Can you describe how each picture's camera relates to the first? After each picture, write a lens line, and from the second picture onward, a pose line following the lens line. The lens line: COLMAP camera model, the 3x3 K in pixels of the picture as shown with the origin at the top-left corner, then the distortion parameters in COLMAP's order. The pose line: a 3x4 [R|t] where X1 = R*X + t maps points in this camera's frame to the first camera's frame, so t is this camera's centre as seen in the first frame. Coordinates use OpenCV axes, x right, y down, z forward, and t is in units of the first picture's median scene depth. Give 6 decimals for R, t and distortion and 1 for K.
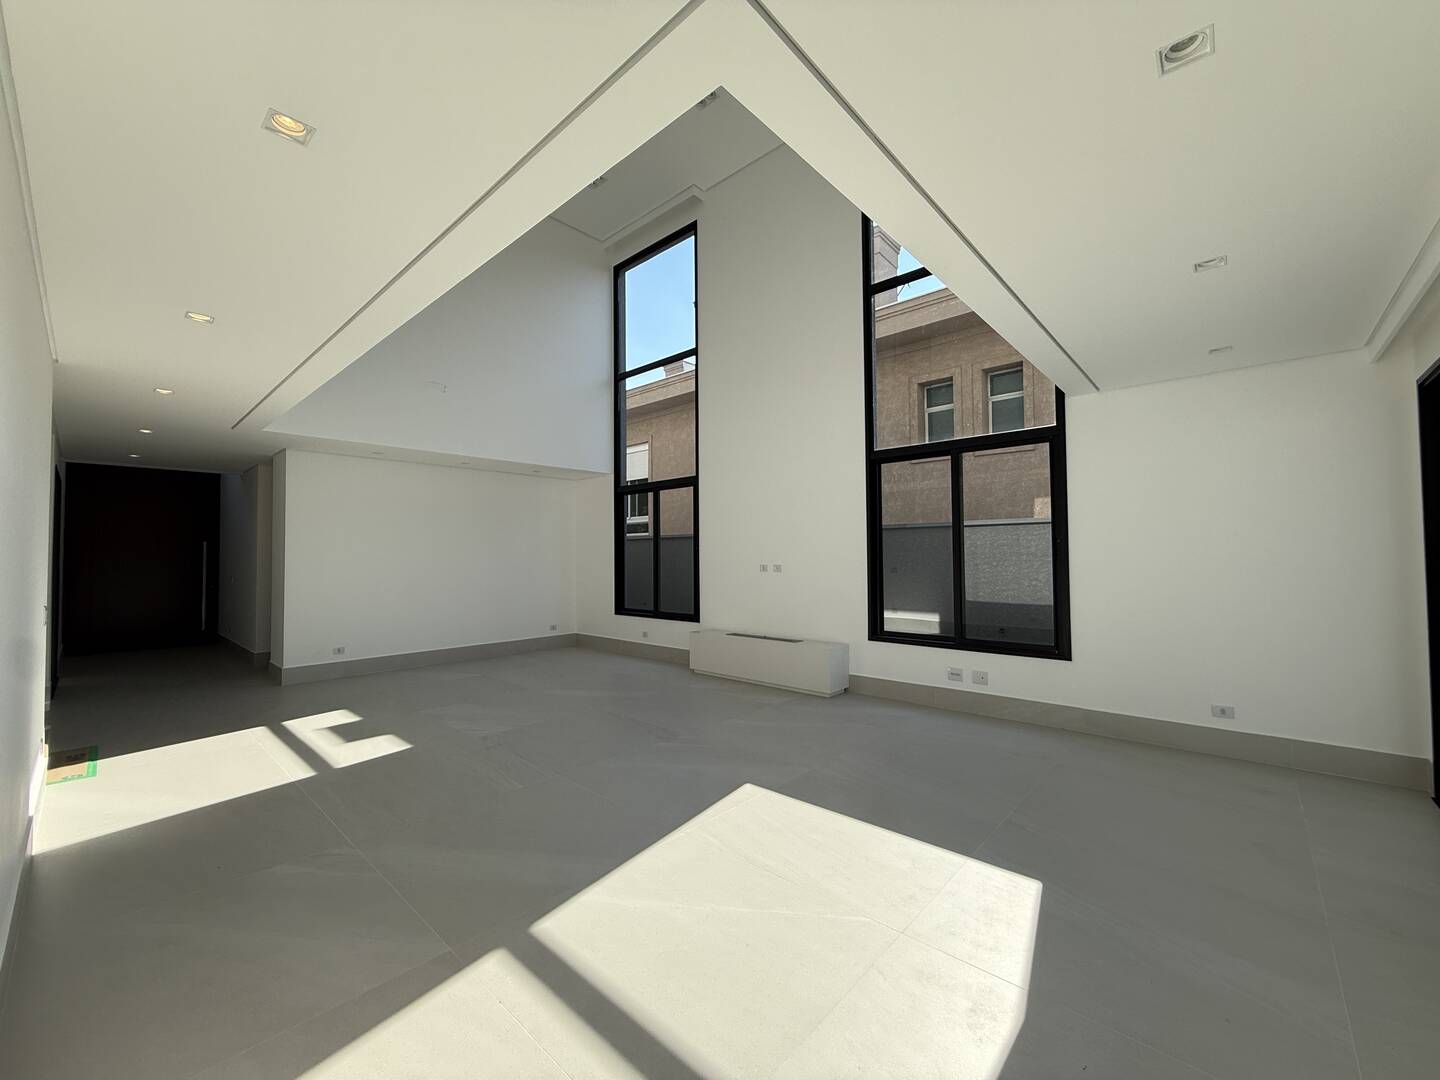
lens RADIAL K [[576.7, 0, 715.4], [0, 576.7, 539.7], [0, 0, 1]] dist [0.001418, 0.000162]
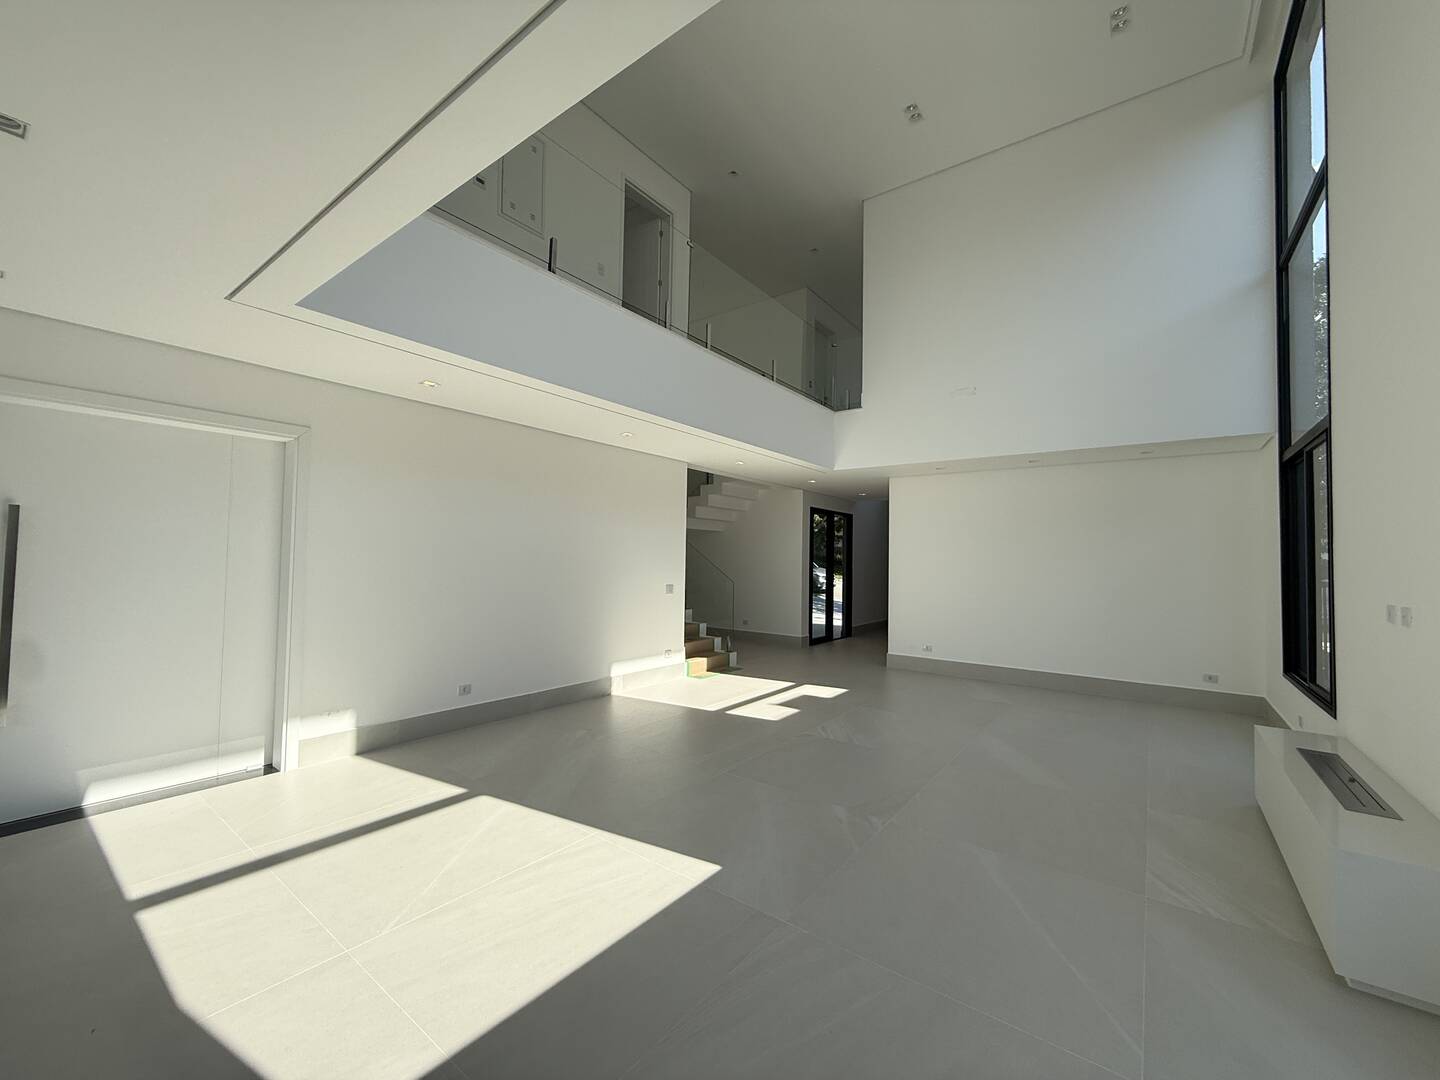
lens RADIAL K [[576.7, 0, 715.4], [0, 576.7, 539.7], [0, 0, 1]] dist [0.001418, 0.000162]
pose [[0.090953, -0.027312, -0.995481, 0.352745], [0.010681, 0.999593, -0.026449, 0.004270], [0.995798, -0.008227, 0.091208, 0.394356]]
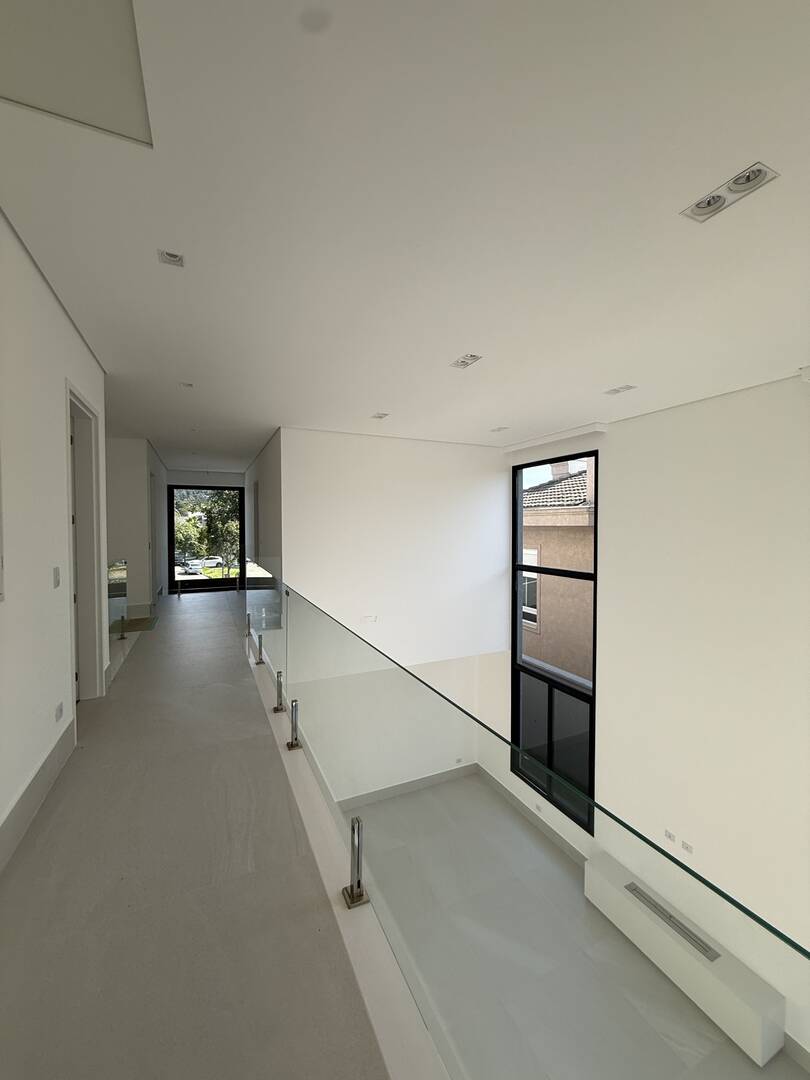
lens RADIAL K [[432.5, 0, 404.9], [0, 432.5, 534.9], [0, 0, 1]] dist [0.001418, 0.000162]
pose [[0.923466, 0.017821, -0.383266, -0.046362], [0.002899, 0.998568, 0.053416, -0.399768], [0.383669, -0.050439, 0.922092, 0.138615]]
